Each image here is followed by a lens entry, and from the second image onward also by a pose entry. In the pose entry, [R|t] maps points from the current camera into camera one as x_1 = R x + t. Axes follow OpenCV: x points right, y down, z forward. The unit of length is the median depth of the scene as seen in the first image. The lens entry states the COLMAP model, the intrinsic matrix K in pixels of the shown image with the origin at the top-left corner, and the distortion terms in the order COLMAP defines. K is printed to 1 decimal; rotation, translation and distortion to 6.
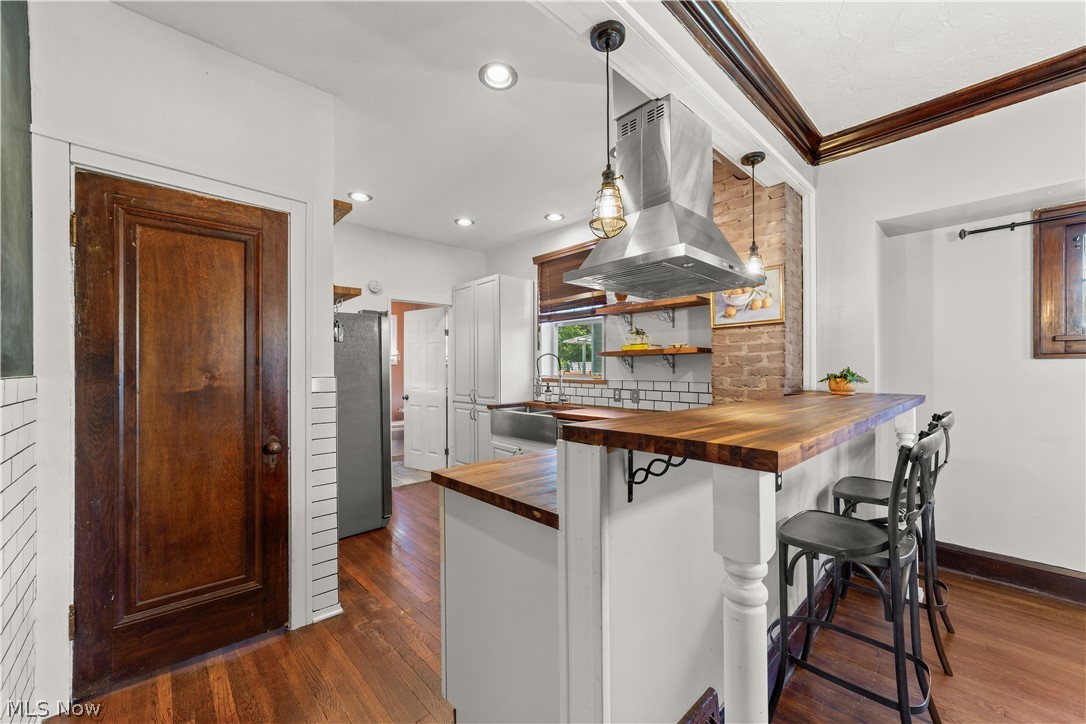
lens RADIAL K [[419.8, 0, 540.9], [0, 419.8, 368.6], [0, 0, 1]] dist [-0.009848, 0.004610]
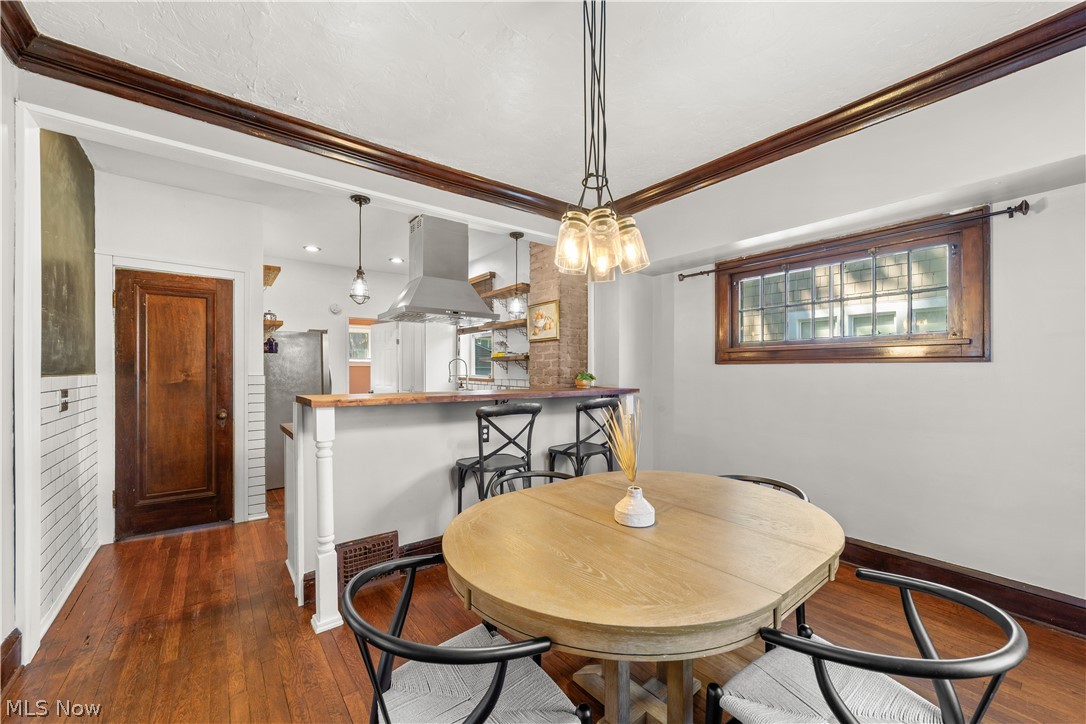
lens RADIAL K [[421.3, 0, 542.5], [0, 421.3, 370.1], [0, 0, 1]] dist [-0.002625, 0.000061]
pose [[0.995999, 0.001241, -0.089351, 0.890951], [-0.001016, 0.999996, 0.002566, -0.007273], [0.089353, -0.002465, 0.995997, -0.660110]]
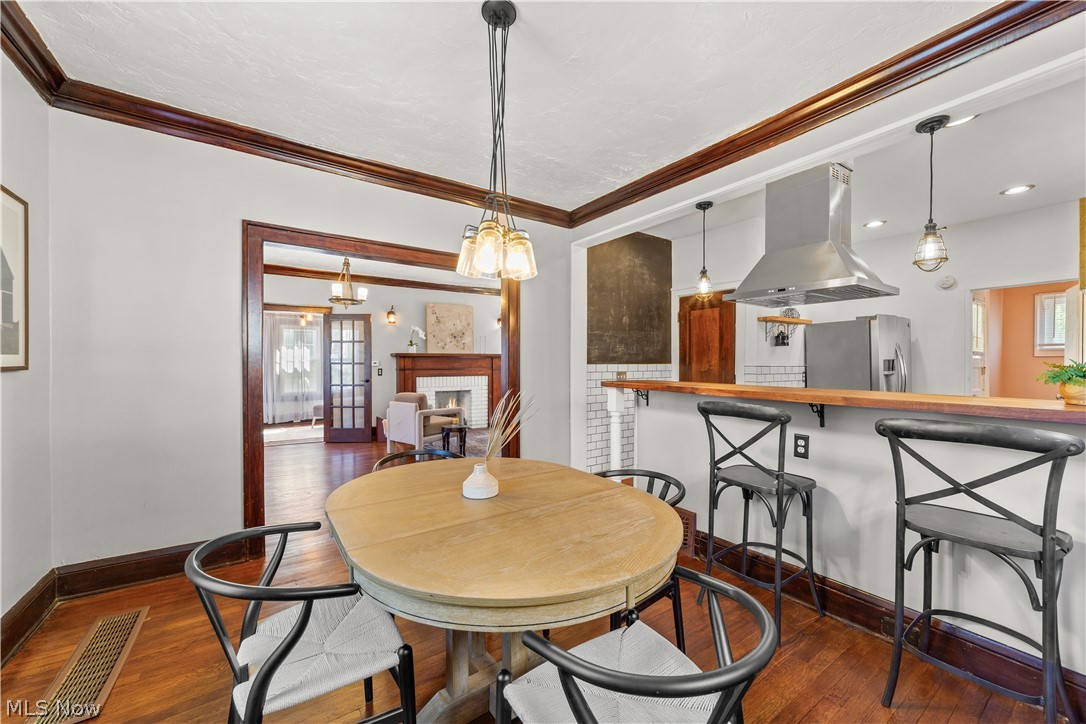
lens RADIAL K [[426.5, 0, 541.0], [0, 426.5, 365.2], [0, 0, 1]] dist [-0.000497, 0.000069]
pose [[-0.150441, 0.009747, -0.988571, 1.846377], [0.000916, 0.999952, 0.009720, -0.004099], [0.988619, 0.000557, -0.150443, 0.384842]]
